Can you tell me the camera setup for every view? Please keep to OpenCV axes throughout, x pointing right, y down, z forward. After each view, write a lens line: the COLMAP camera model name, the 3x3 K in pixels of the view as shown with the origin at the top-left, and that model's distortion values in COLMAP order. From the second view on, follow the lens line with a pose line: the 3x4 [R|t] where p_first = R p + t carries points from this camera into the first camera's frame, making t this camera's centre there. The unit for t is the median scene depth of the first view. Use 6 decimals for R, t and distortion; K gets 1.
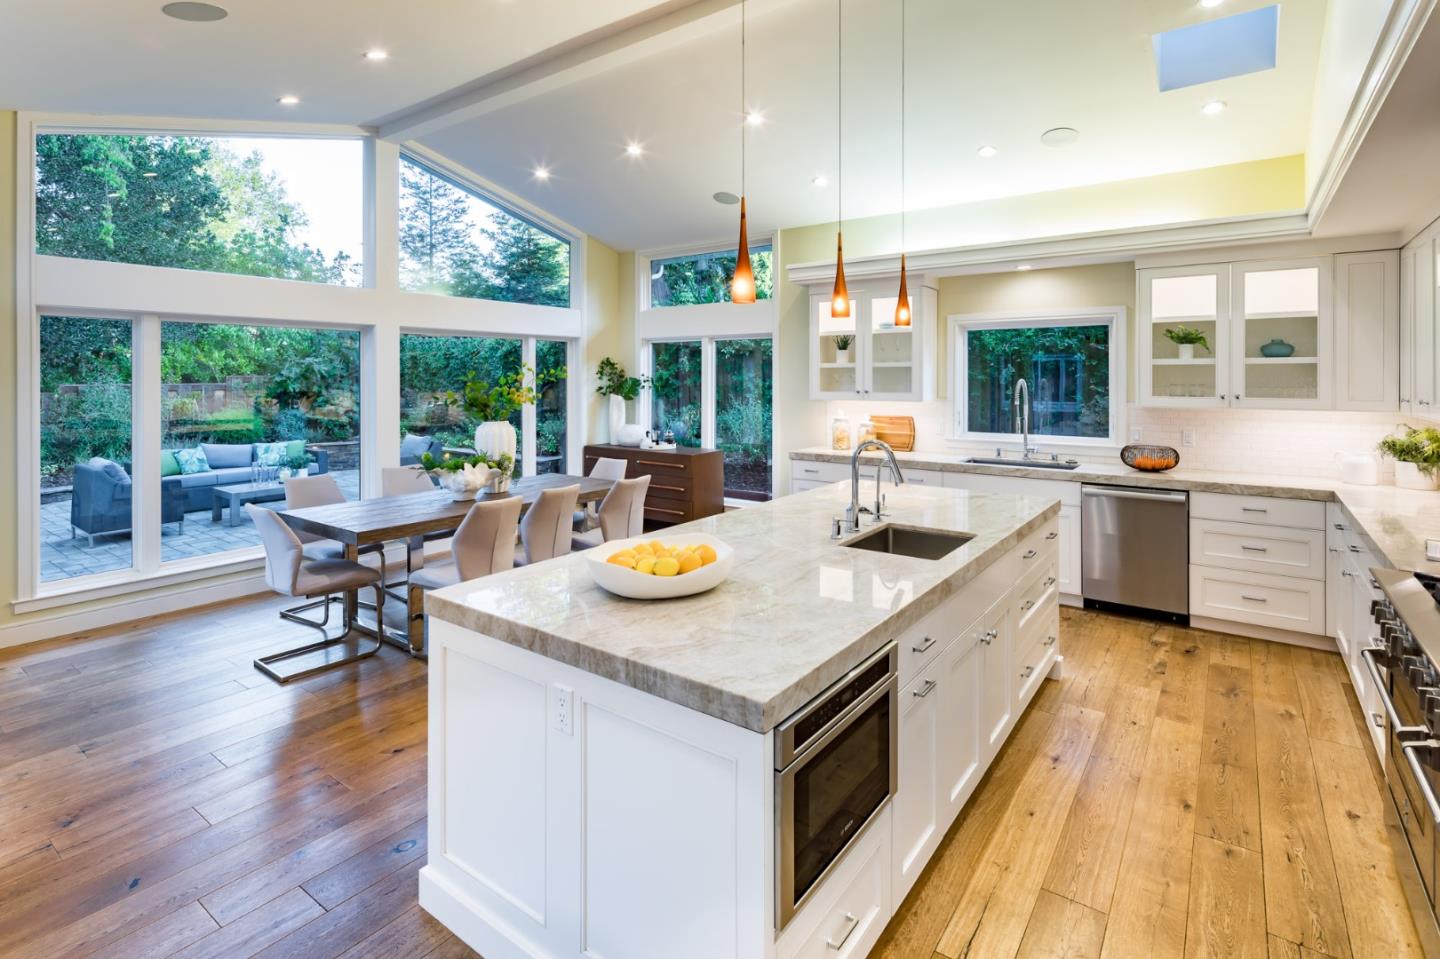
lens RADIAL K [[709.5, 0, 713.8], [0, 709.5, 375.4], [0, 0, 1]] dist [-0.003438, -0.000667]
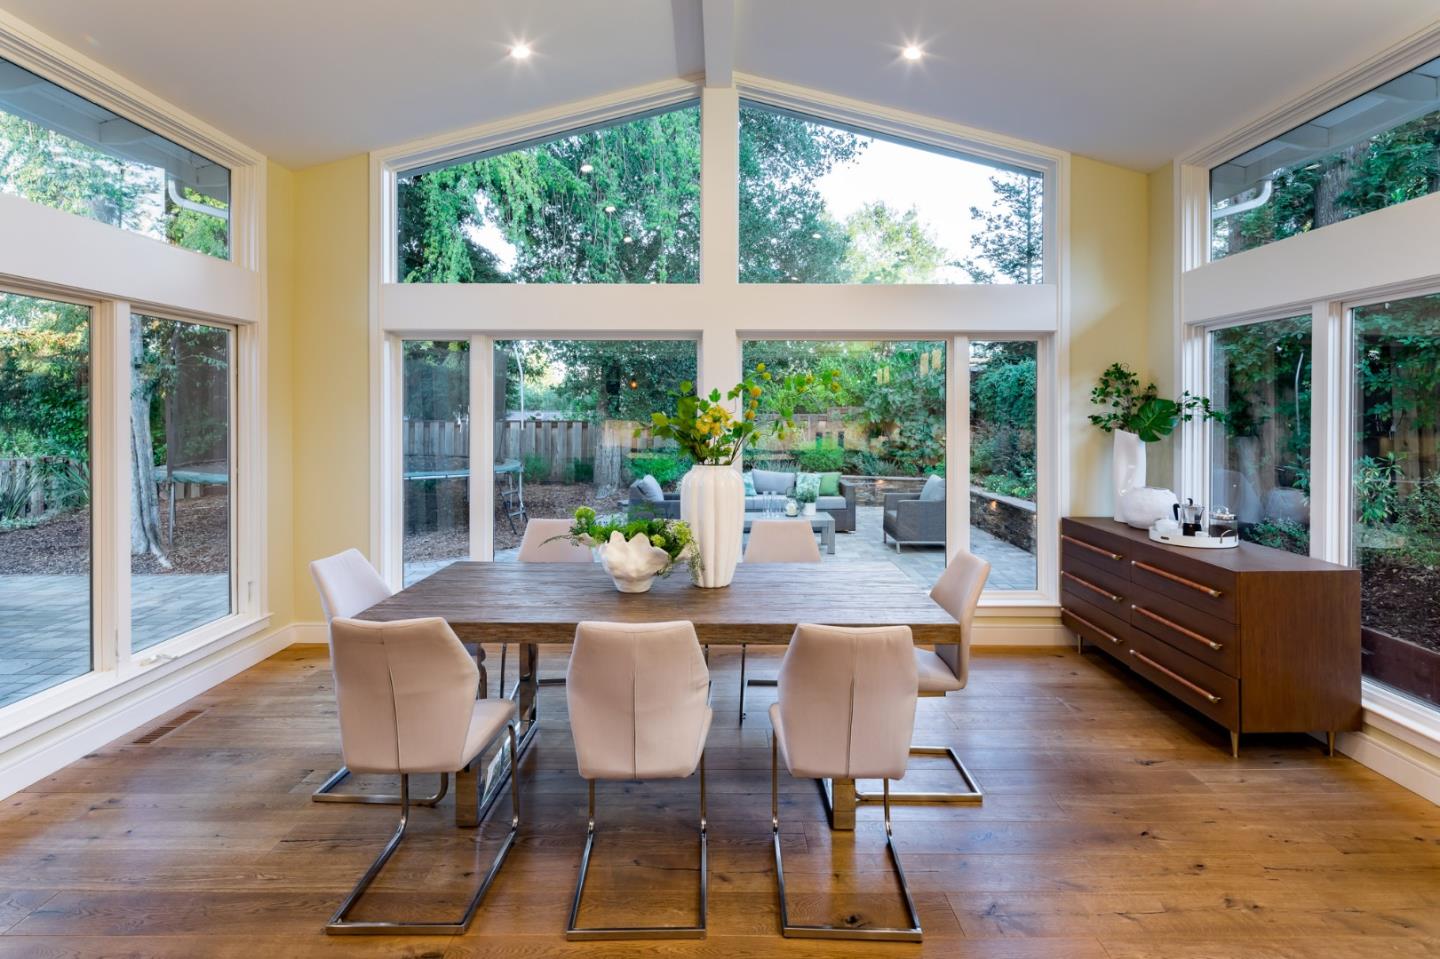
lens RADIAL K [[692.3, 0, 723.4], [0, 692.3, 411.7], [0, 0, 1]] dist [0.002650, 0.000395]
pose [[0.594449, 0.000869, -0.804133, 0.091210], [-0.001708, 0.999999, -0.000181, 0.011321], [0.804131, 0.001481, 0.594450, 0.372794]]
